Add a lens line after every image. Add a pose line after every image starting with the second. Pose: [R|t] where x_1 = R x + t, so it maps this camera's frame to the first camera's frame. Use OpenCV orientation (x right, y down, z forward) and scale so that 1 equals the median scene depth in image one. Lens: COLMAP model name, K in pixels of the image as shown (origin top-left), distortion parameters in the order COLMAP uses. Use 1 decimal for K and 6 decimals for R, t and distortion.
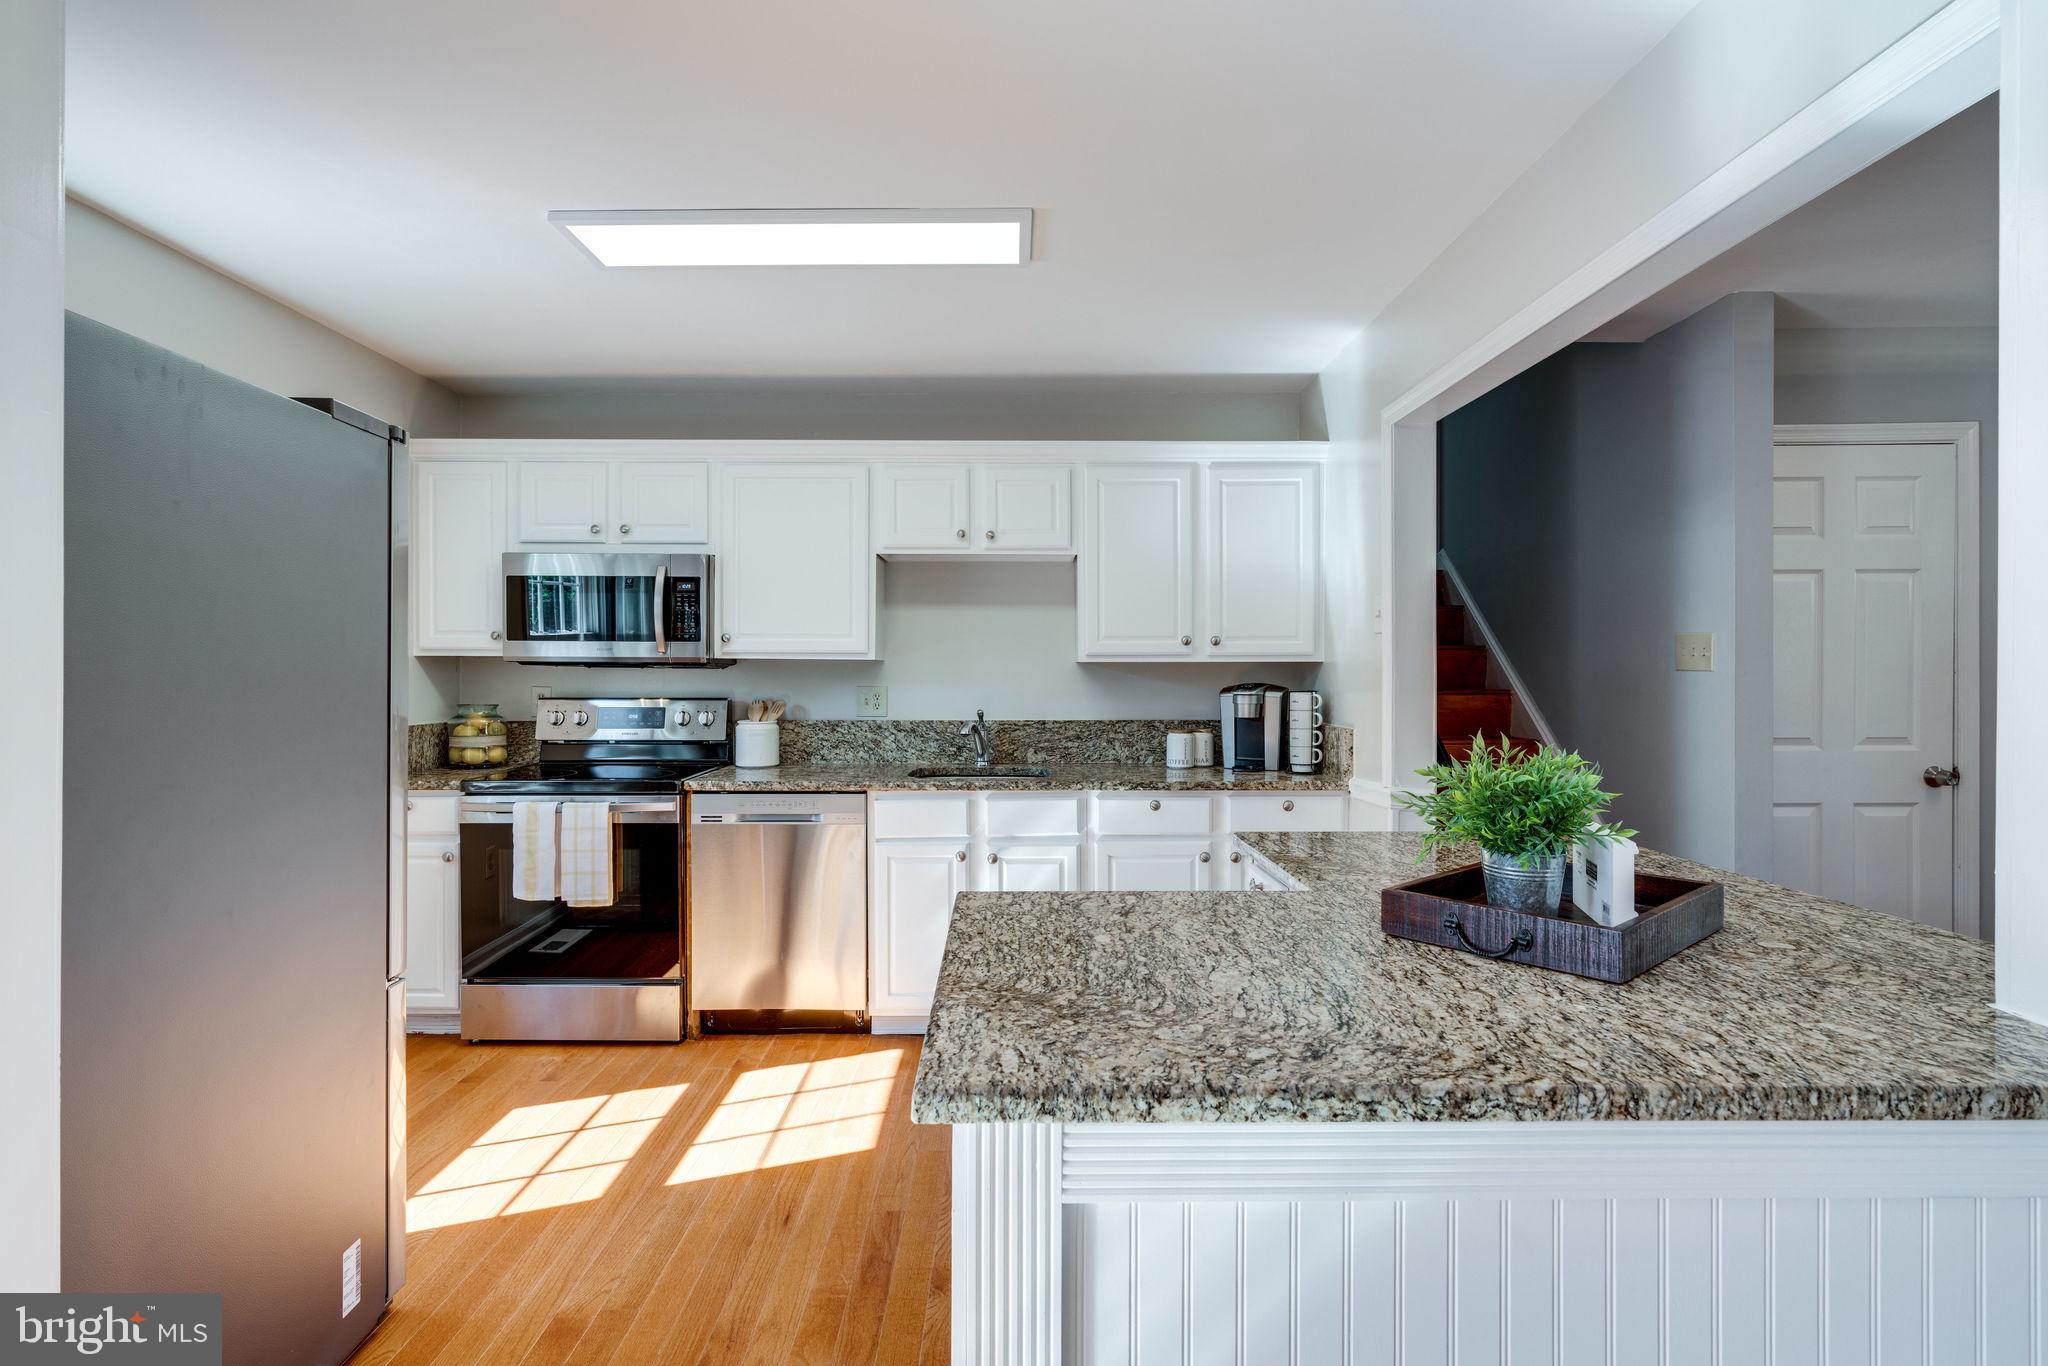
lens RADIAL K [[980.8, 0, 1009.8], [0, 980.8, 677.9], [0, 0, 1]] dist [-0.009094, 0.004711]
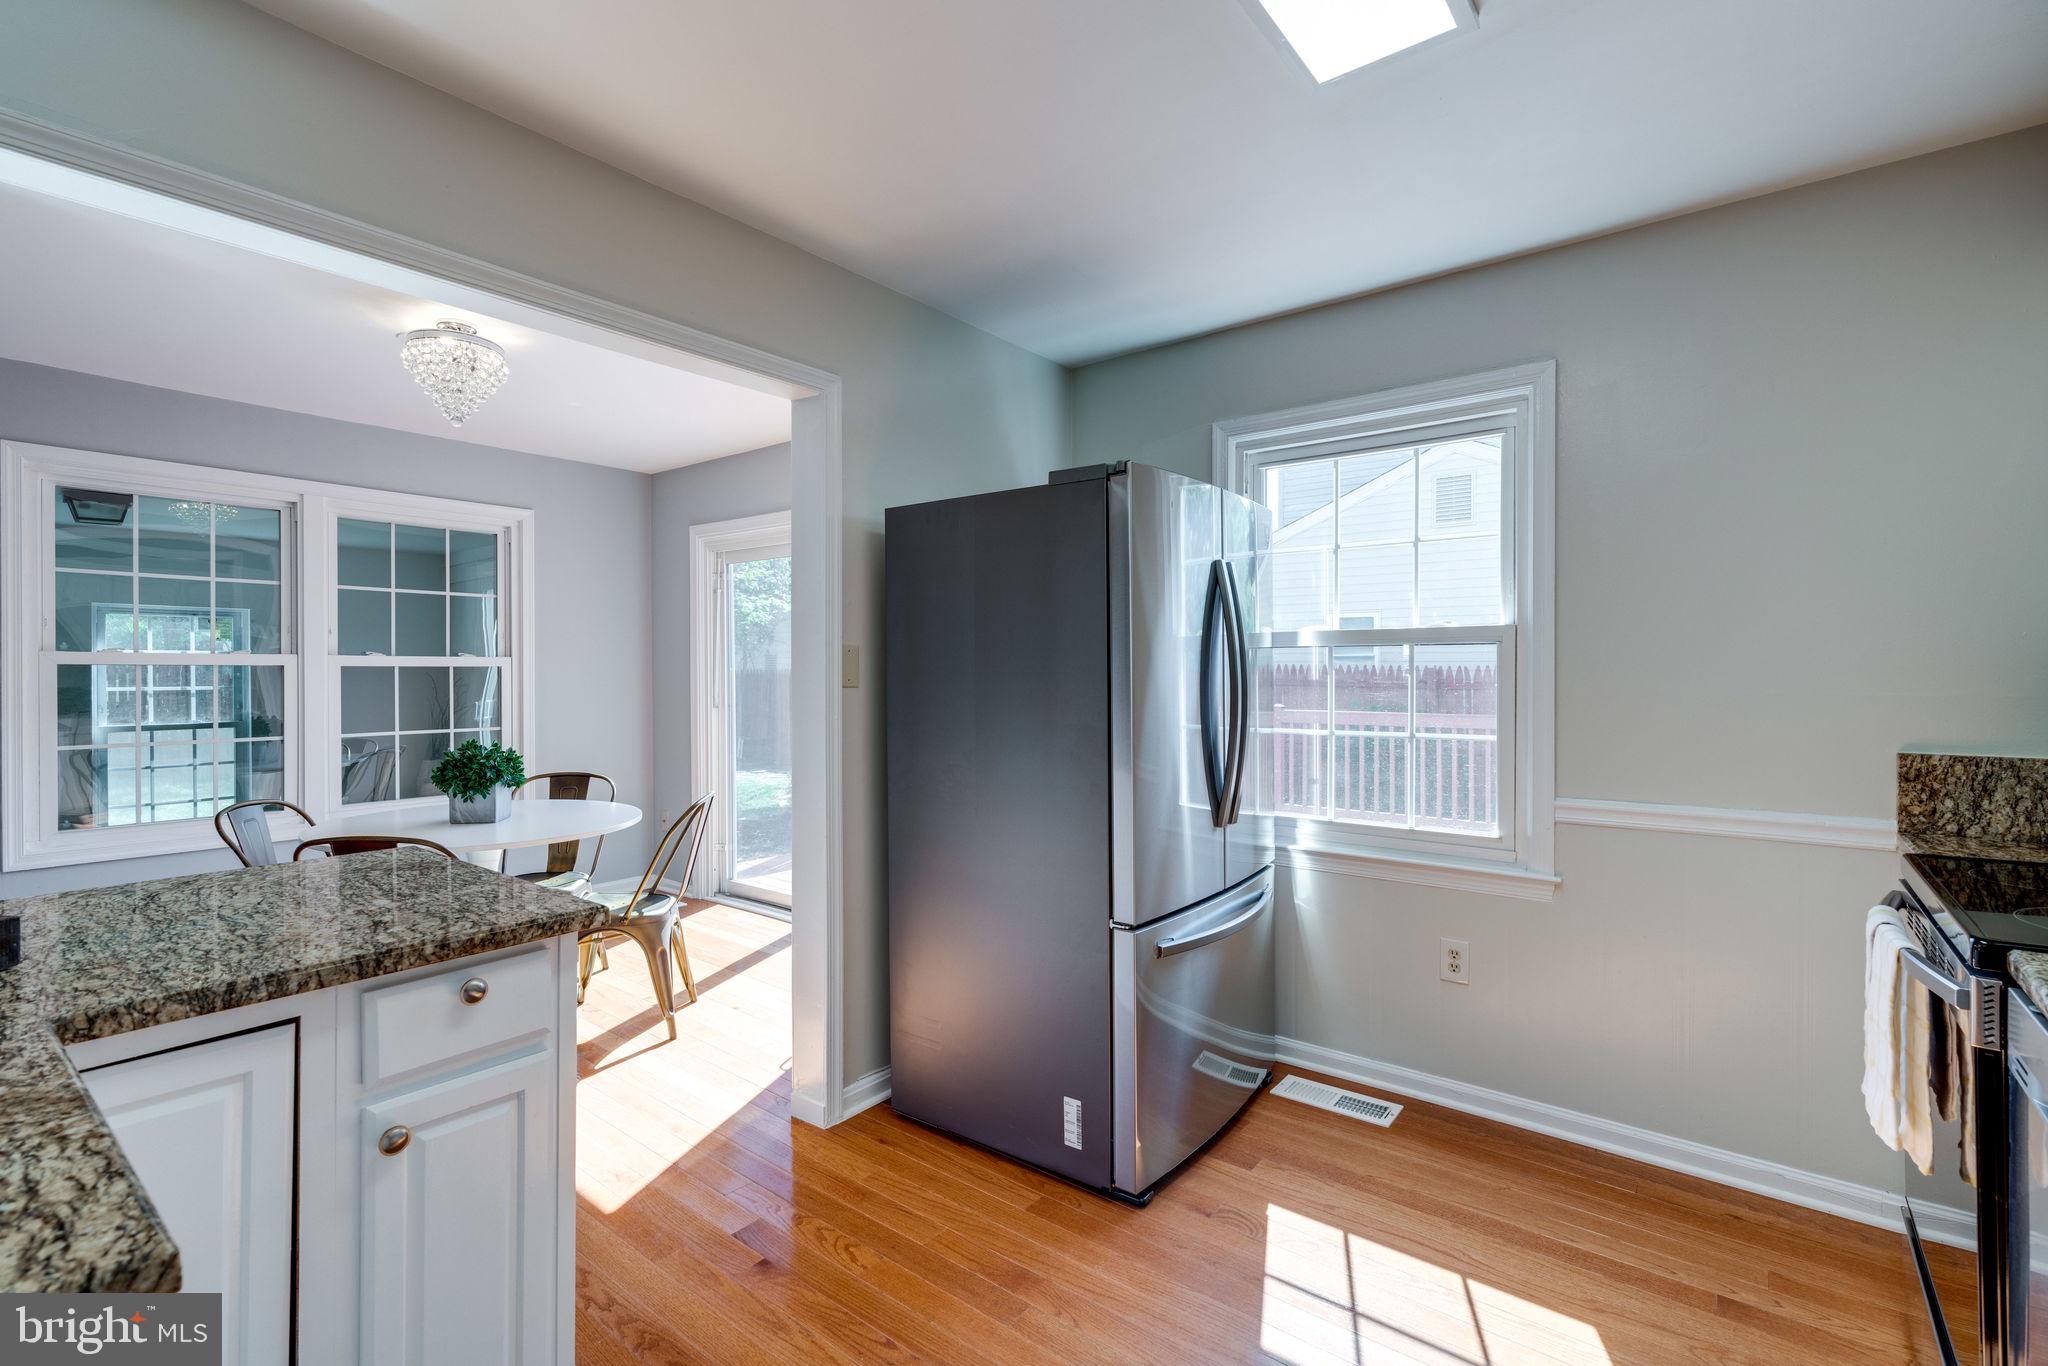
lens RADIAL K [[925.7, 0, 1010.2], [0, 925.7, 677.9], [0, 0, 1]] dist [0.004113, -0.000541]
pose [[-0.630068, 0.004249, -0.776528, 0.174826], [-0.002524, 0.999969, 0.007519, -0.000455], [0.776536, 0.006697, -0.630037, 0.853198]]
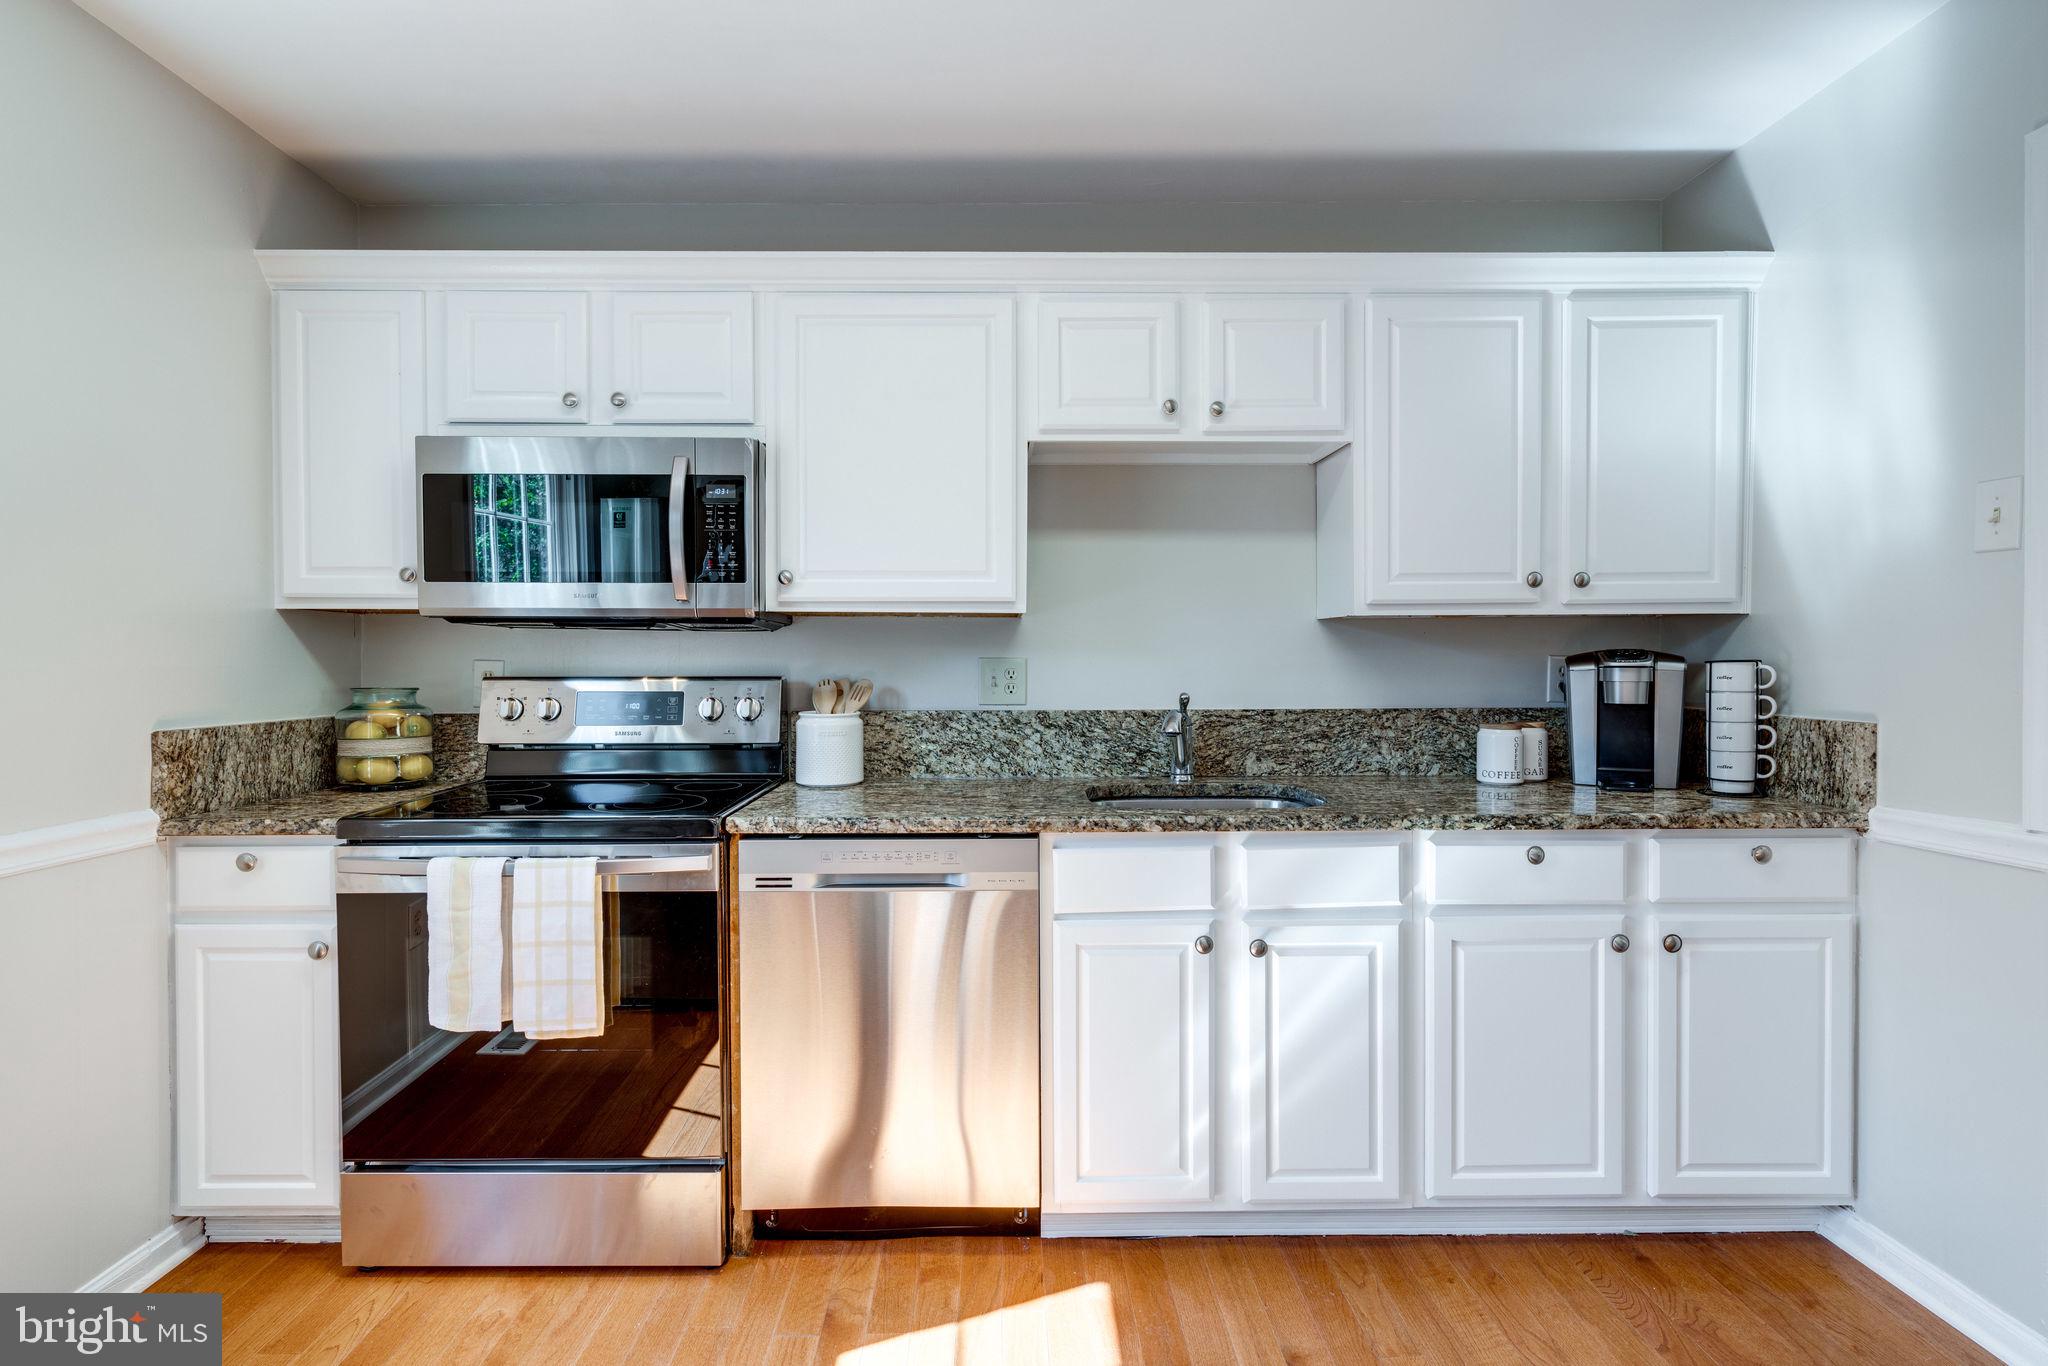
lens RADIAL K [[980.8, 0, 999.8], [0, 980.8, 673.1], [0, 0, 1]] dist [-0.009094, 0.004711]
pose [[0.999977, -0.003849, 0.005597, -0.160045], [0.003803, 0.999959, 0.008170, 0.014666], [-0.005628, -0.008149, 0.999951, 0.388236]]
